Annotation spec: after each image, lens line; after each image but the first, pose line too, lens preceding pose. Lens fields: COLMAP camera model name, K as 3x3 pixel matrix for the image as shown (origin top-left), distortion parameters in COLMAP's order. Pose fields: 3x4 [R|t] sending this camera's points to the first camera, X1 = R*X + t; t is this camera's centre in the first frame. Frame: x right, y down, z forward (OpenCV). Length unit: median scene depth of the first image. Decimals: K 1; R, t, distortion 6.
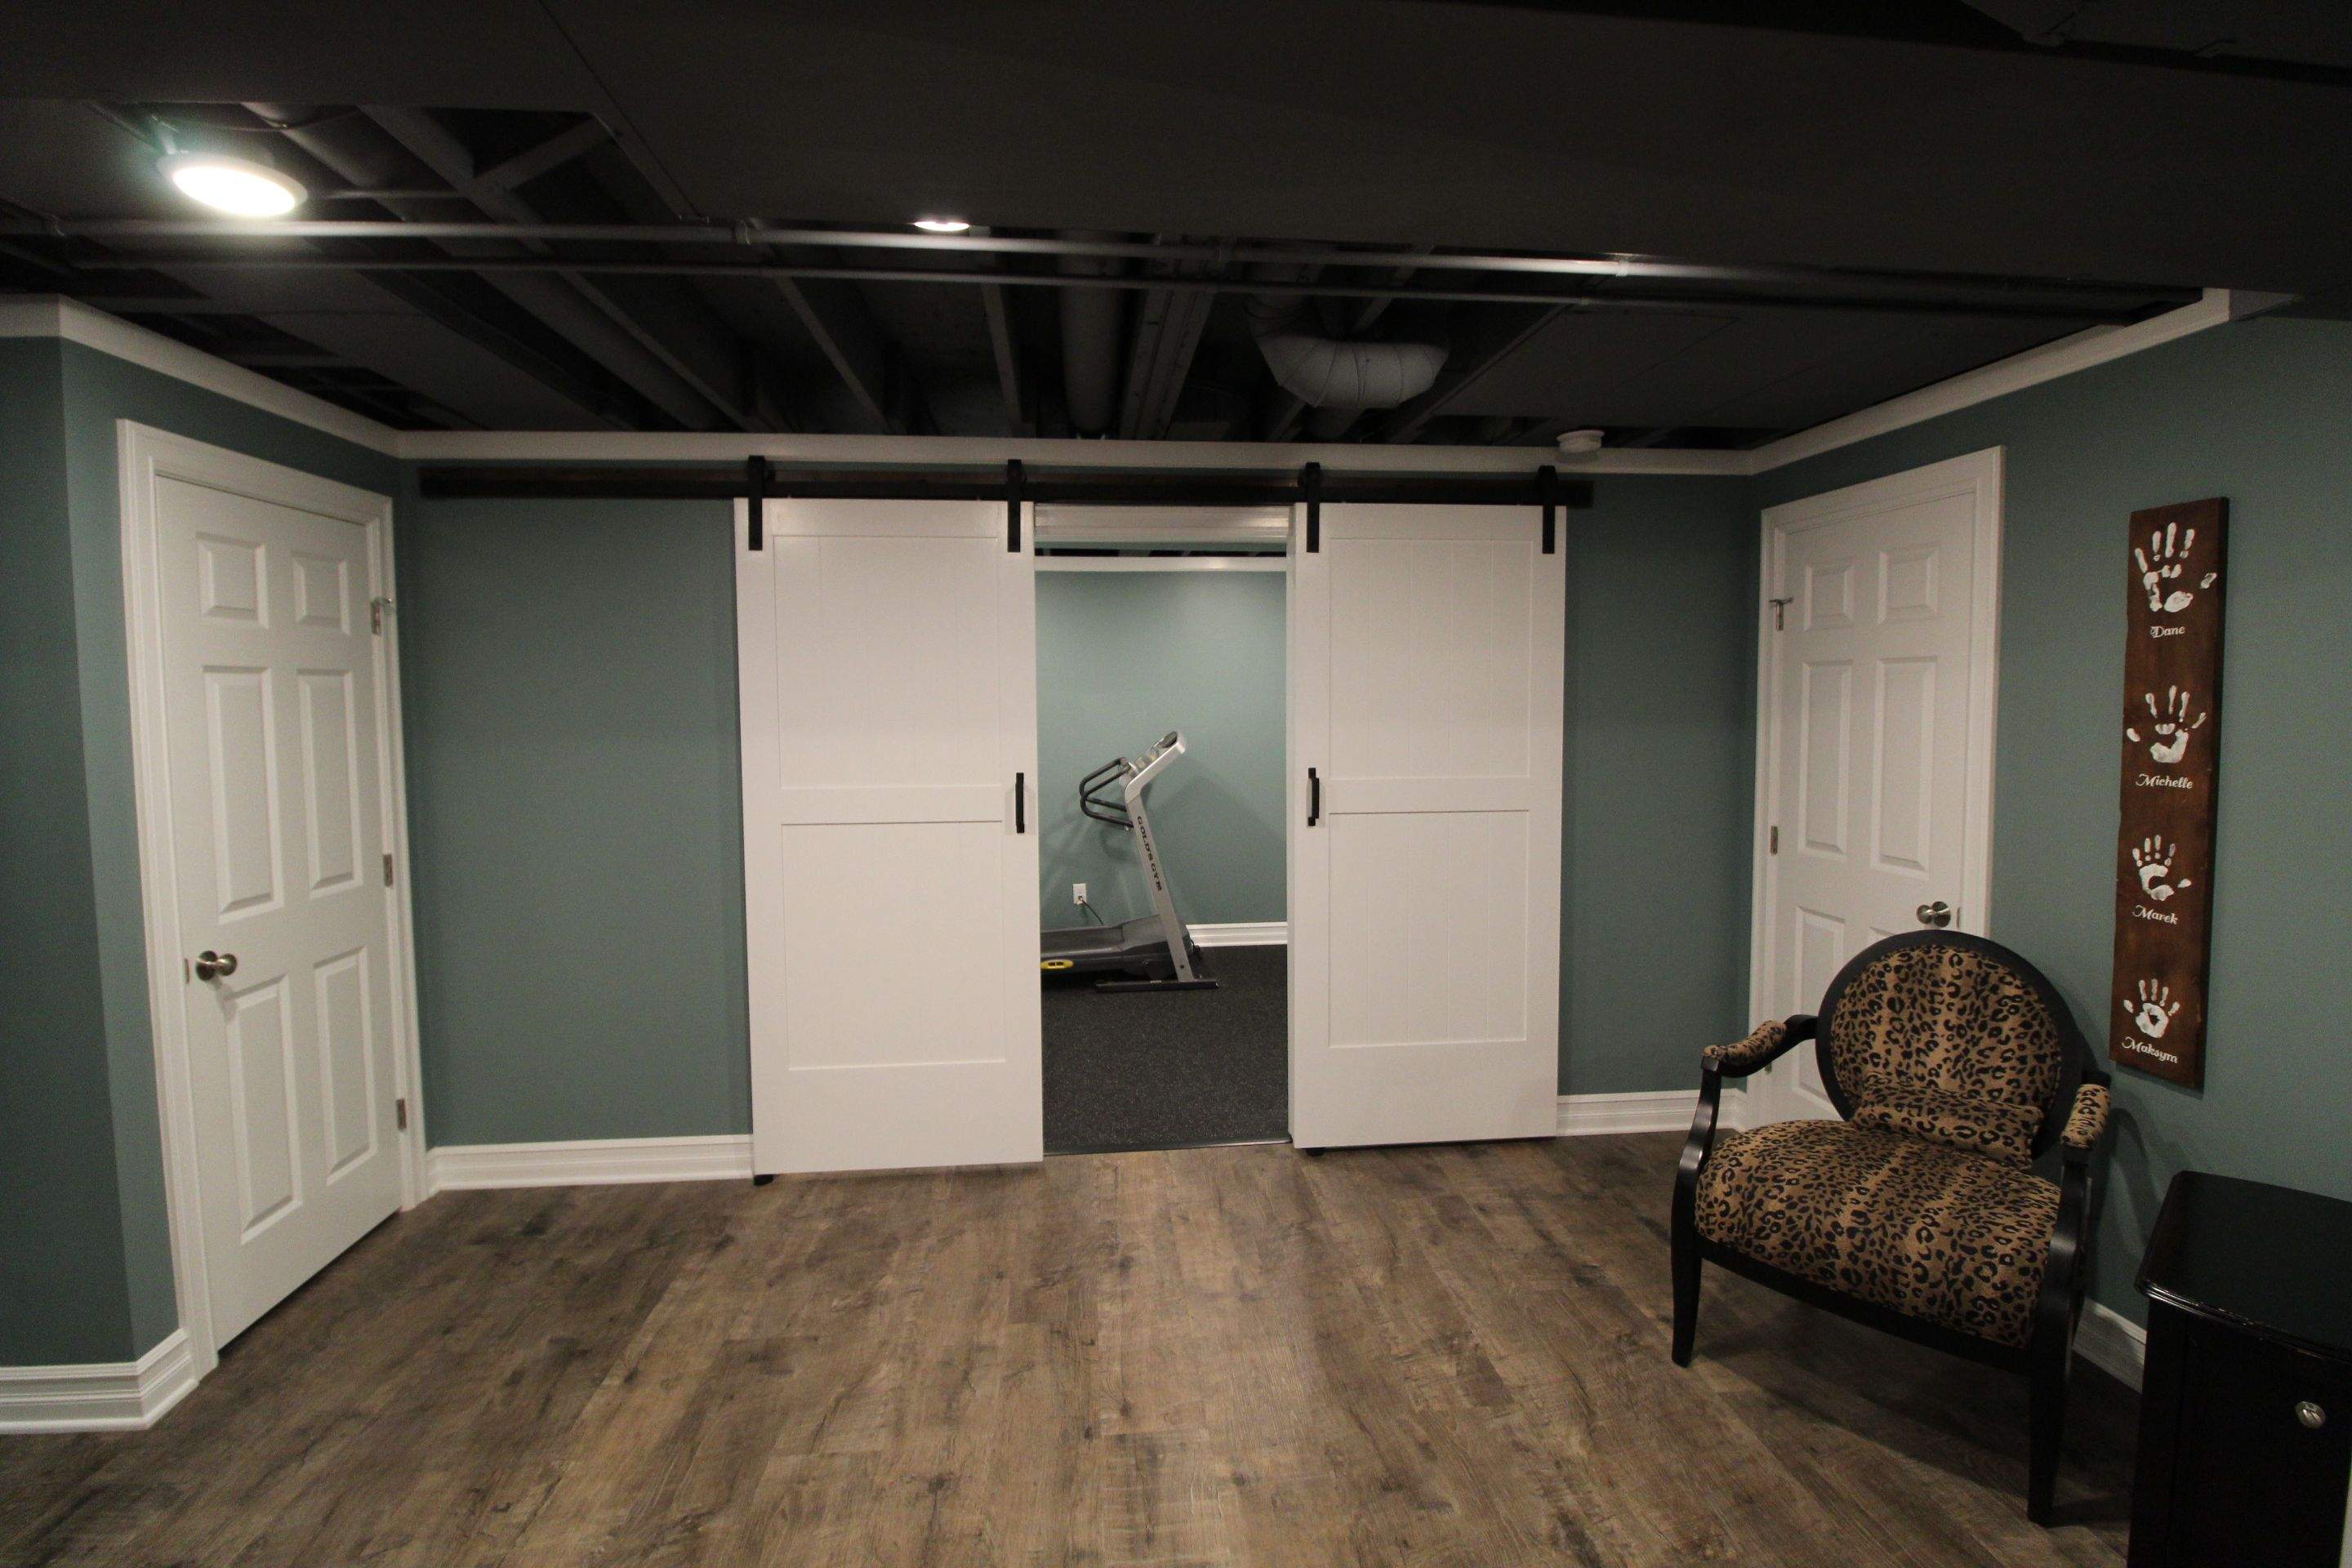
lens RADIAL K [[1076.6, 0, 1173.4], [0, 1076.6, 759.4], [0, 0, 1]] dist [-0.011956, -0.007208]
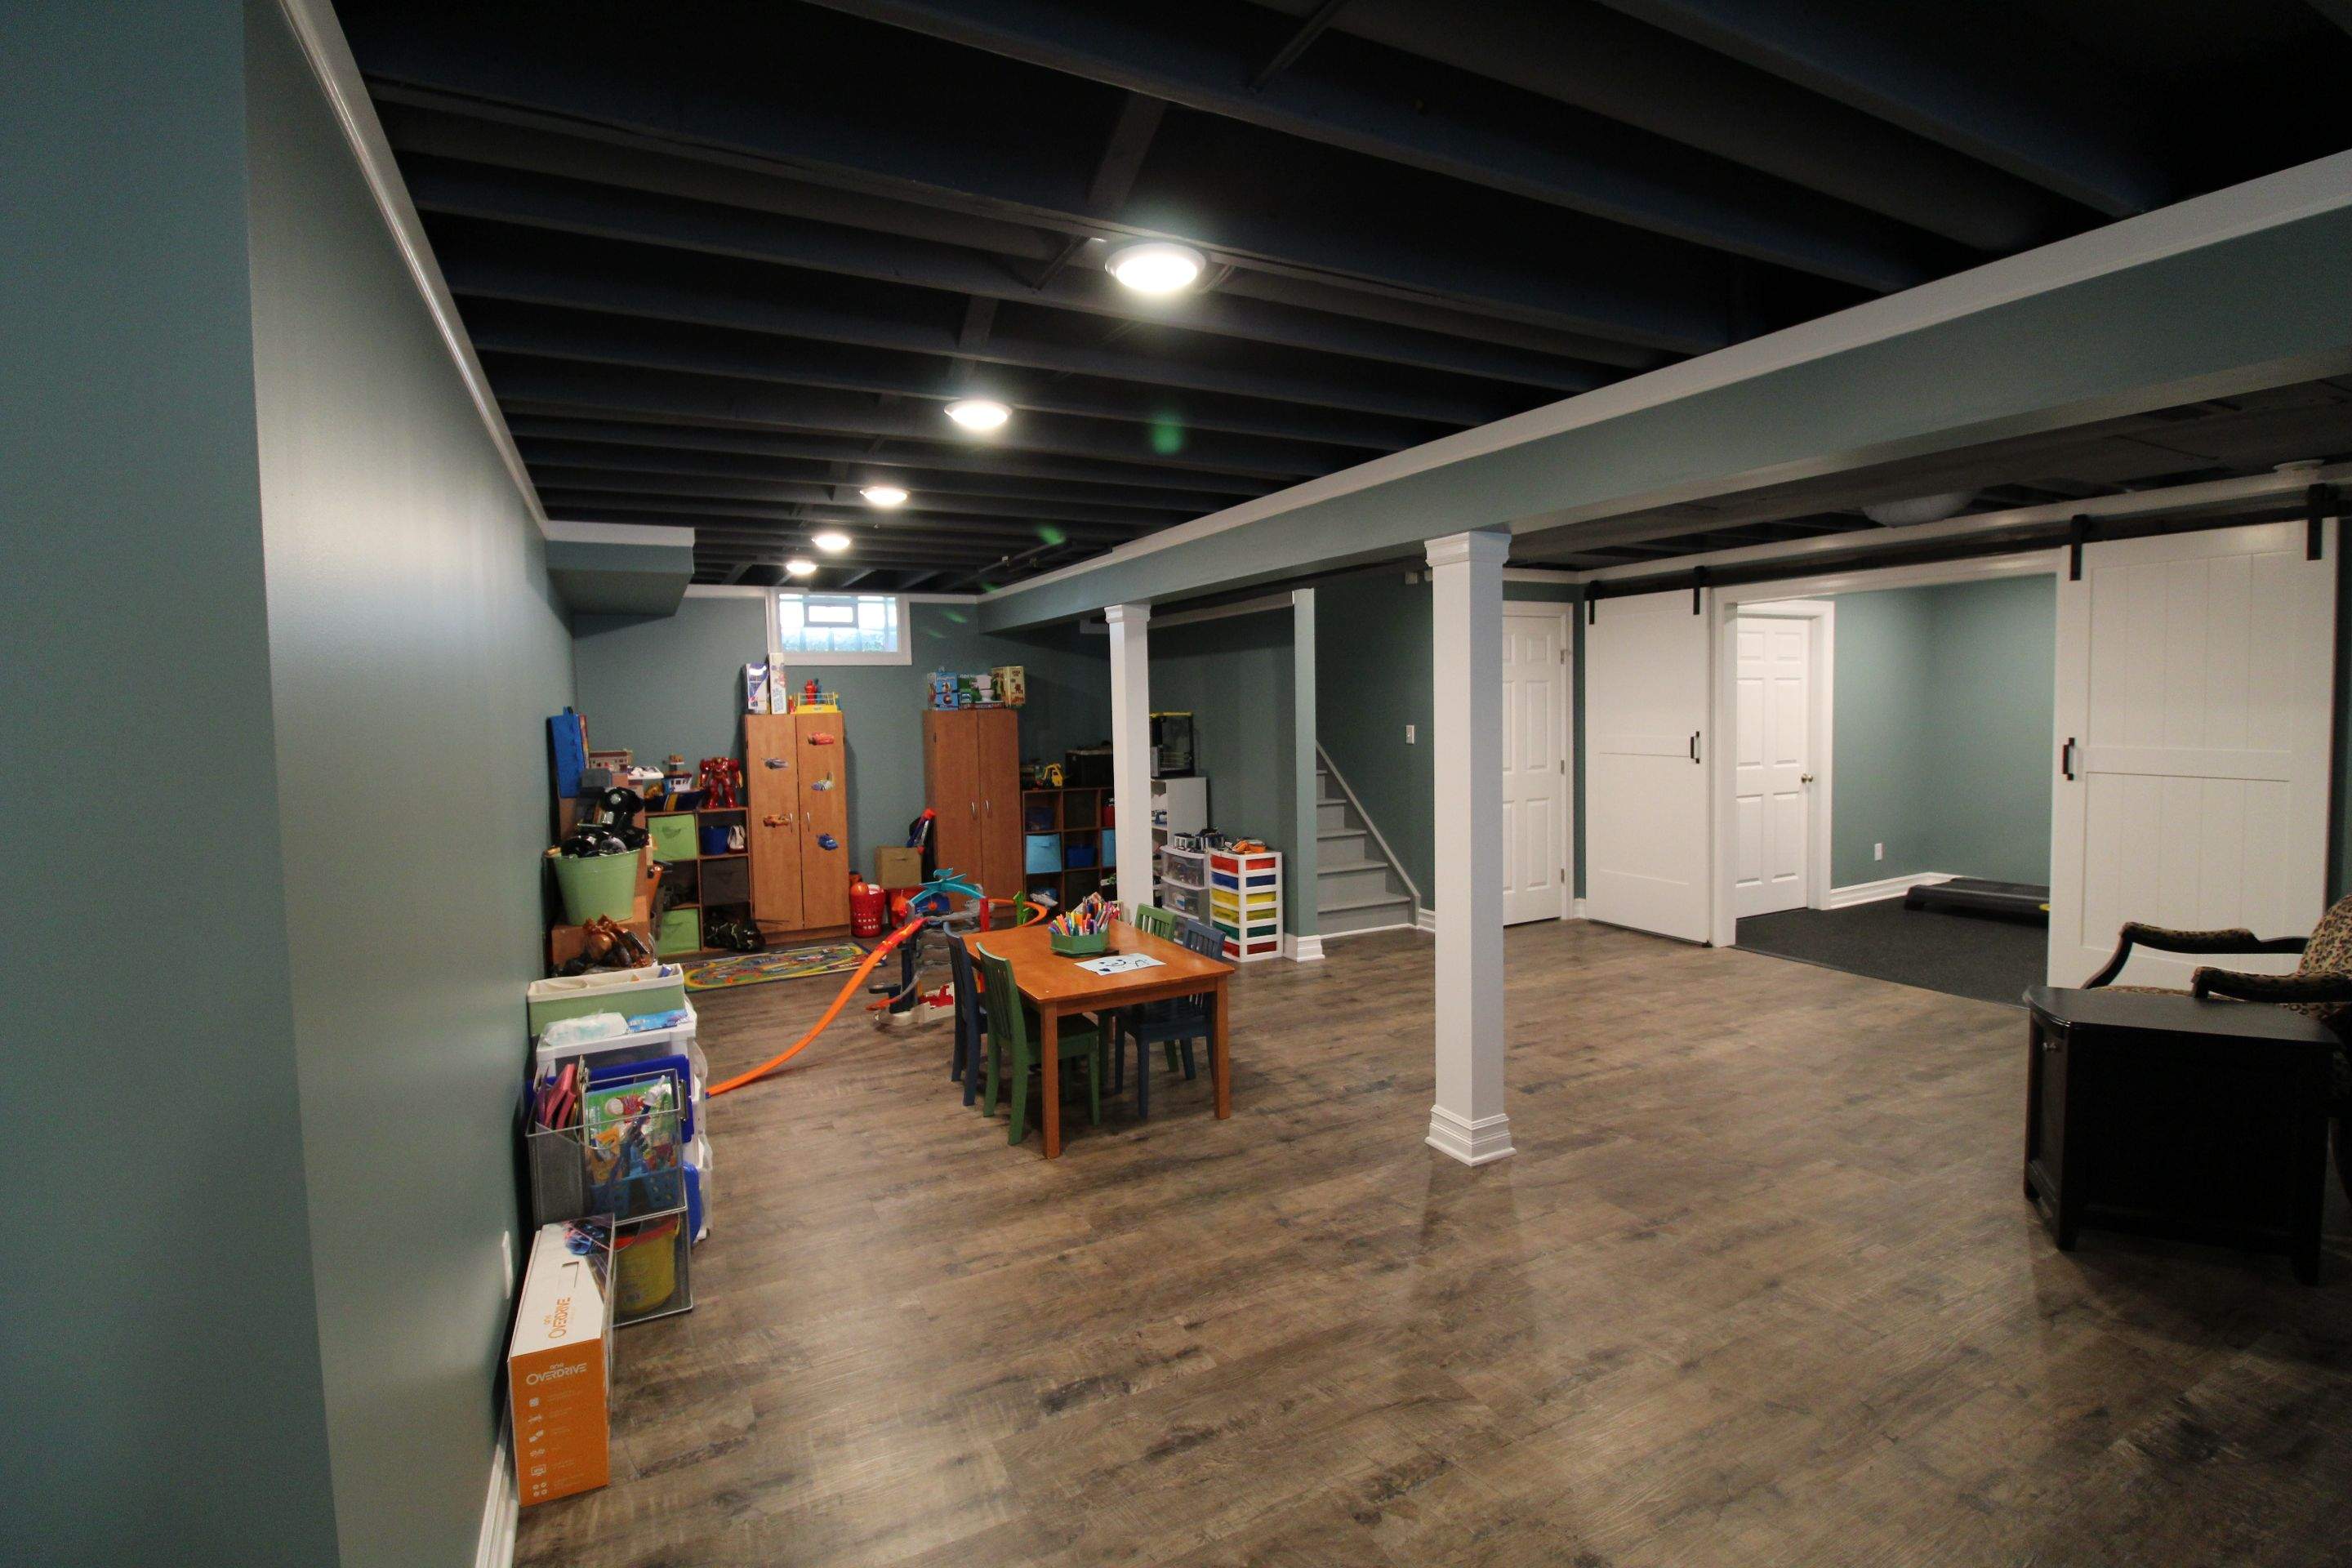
lens RADIAL K [[1076.6, 0, 1180.1], [0, 1076.6, 750.7], [0, 0, 1]] dist [-0.011956, -0.007208]
pose [[0.375230, 0.042302, -0.925966, 1.413612], [-0.037330, 0.998837, 0.030504, 0.035357], [0.926180, 0.023120, 0.376373, -0.812001]]
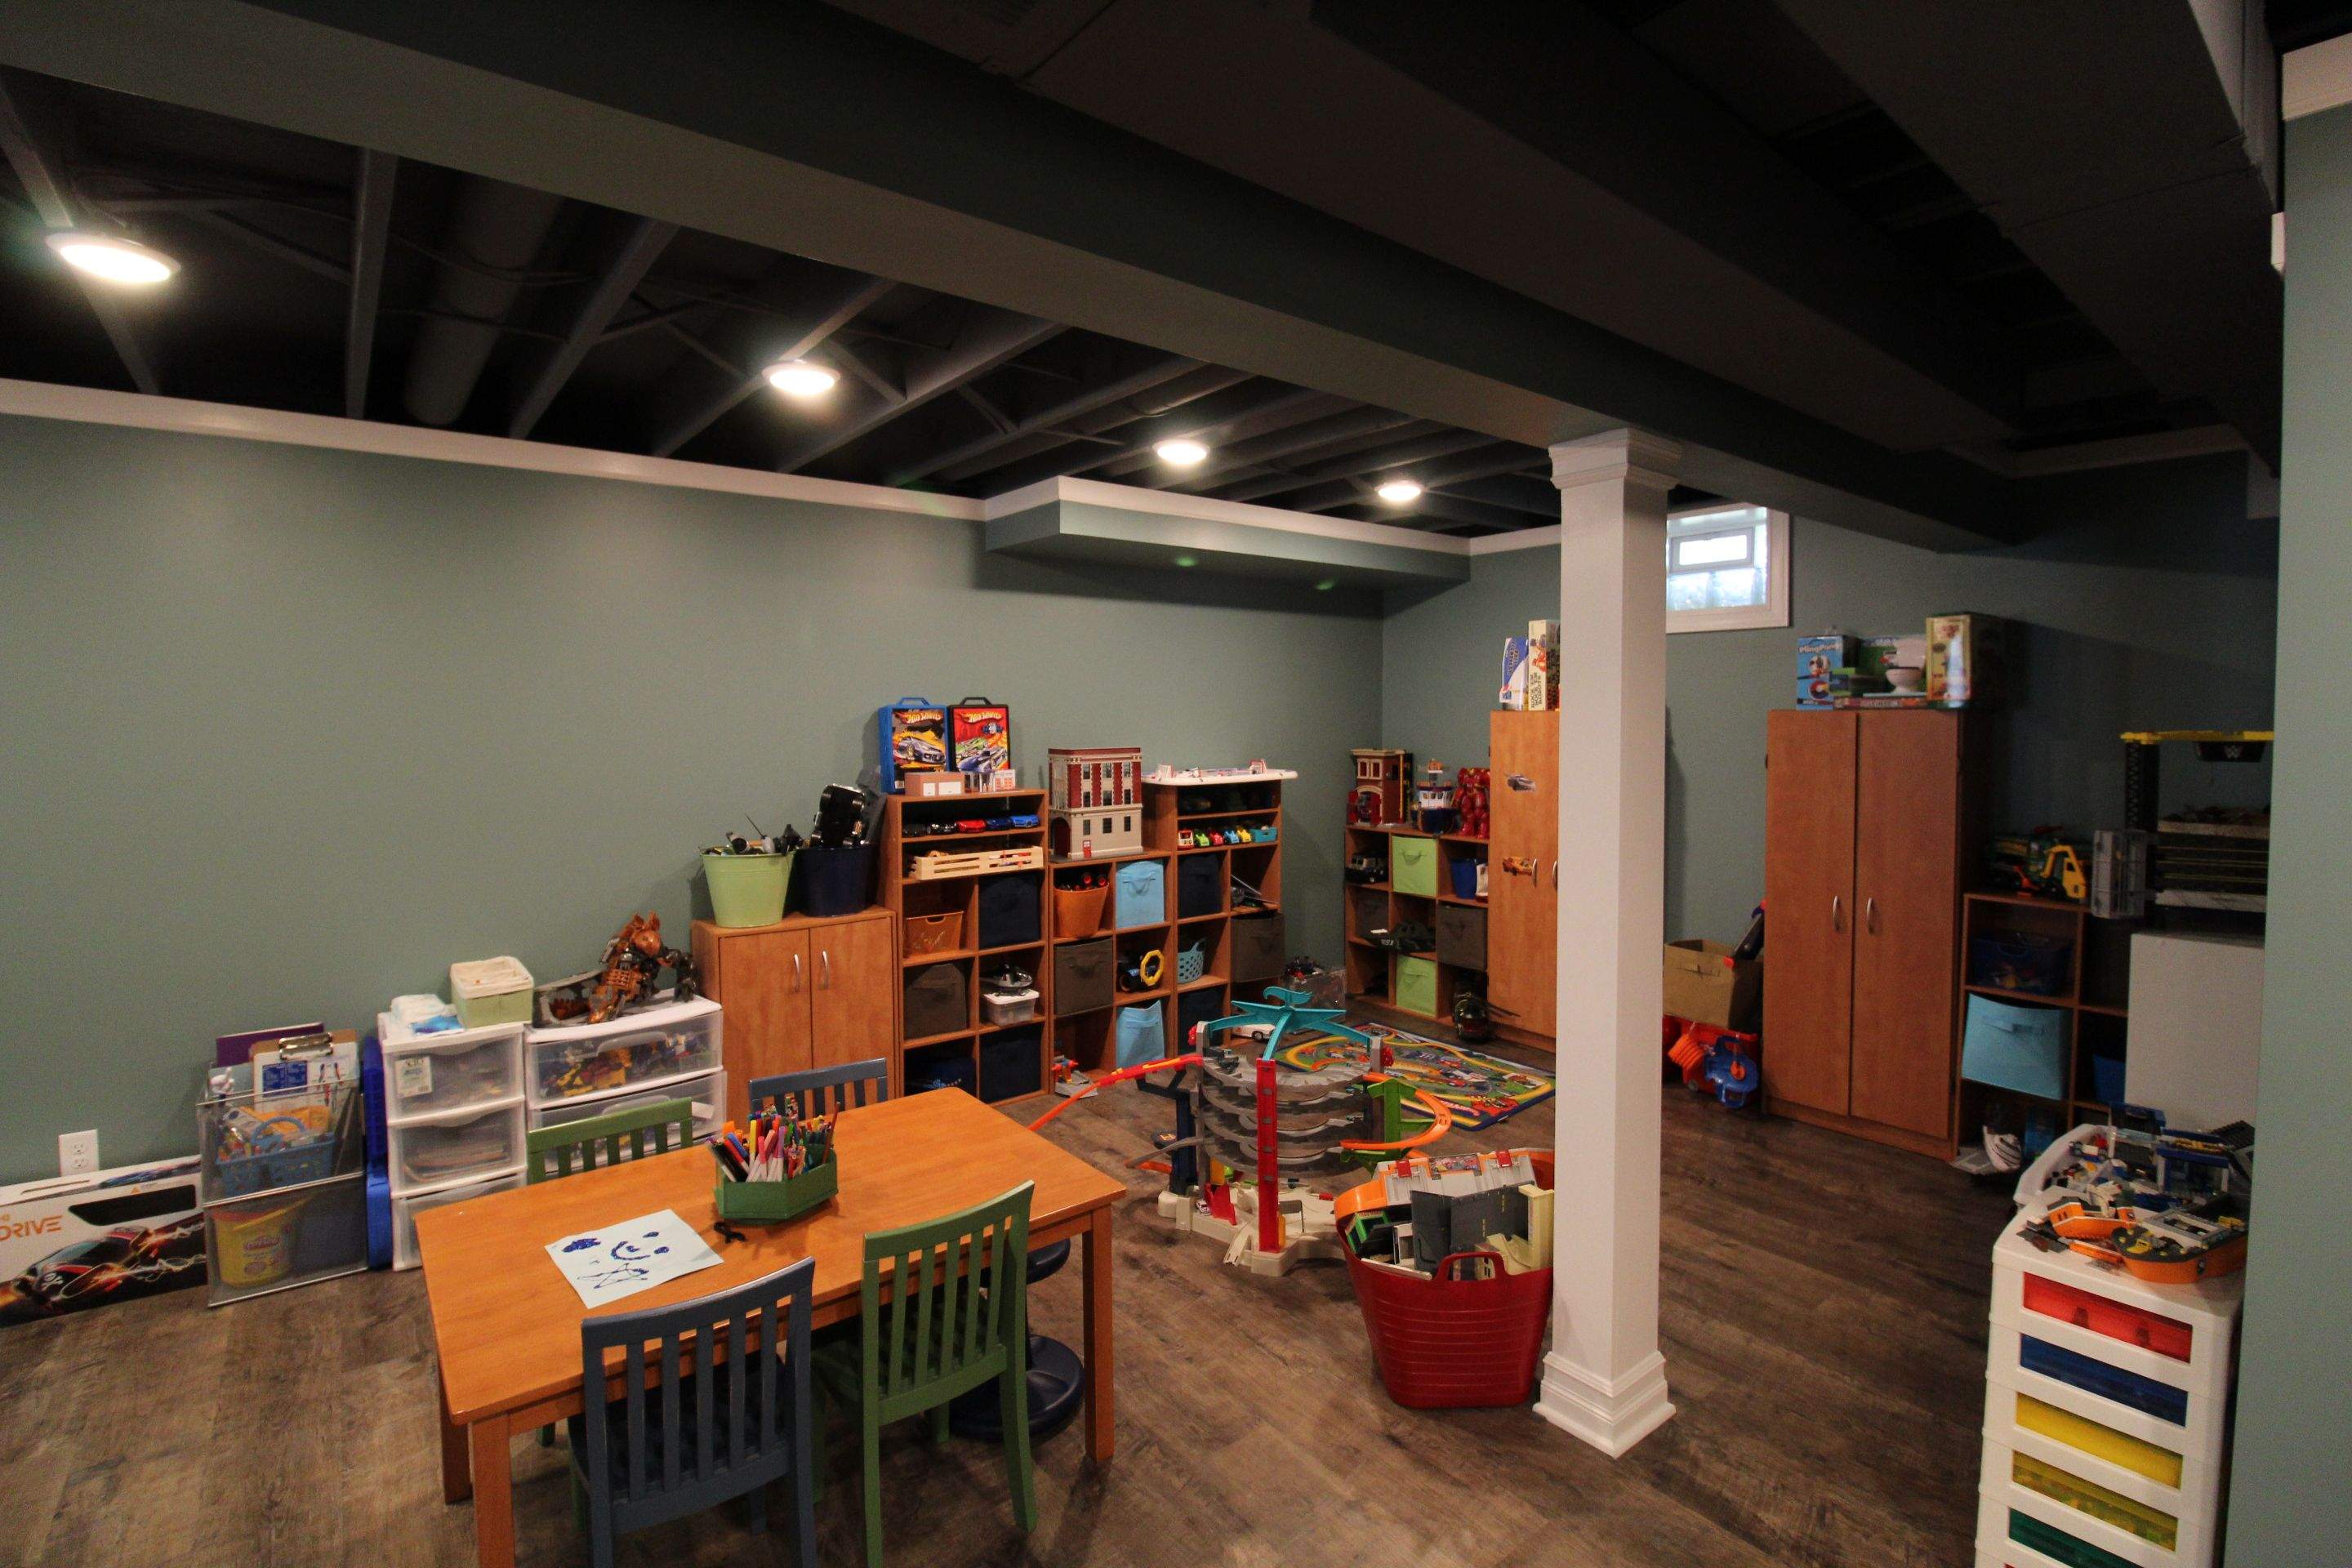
lens RADIAL K [[1076.6, 0, 1193.2], [0, 1076.6, 759.2], [0, 0, 1]] dist [-0.011956, -0.007208]
pose [[-0.835614, 0.032919, -0.548329, -0.098372], [-0.025759, 0.994757, 0.098975, -0.024803], [0.548712, 0.096829, -0.830385, 0.586020]]
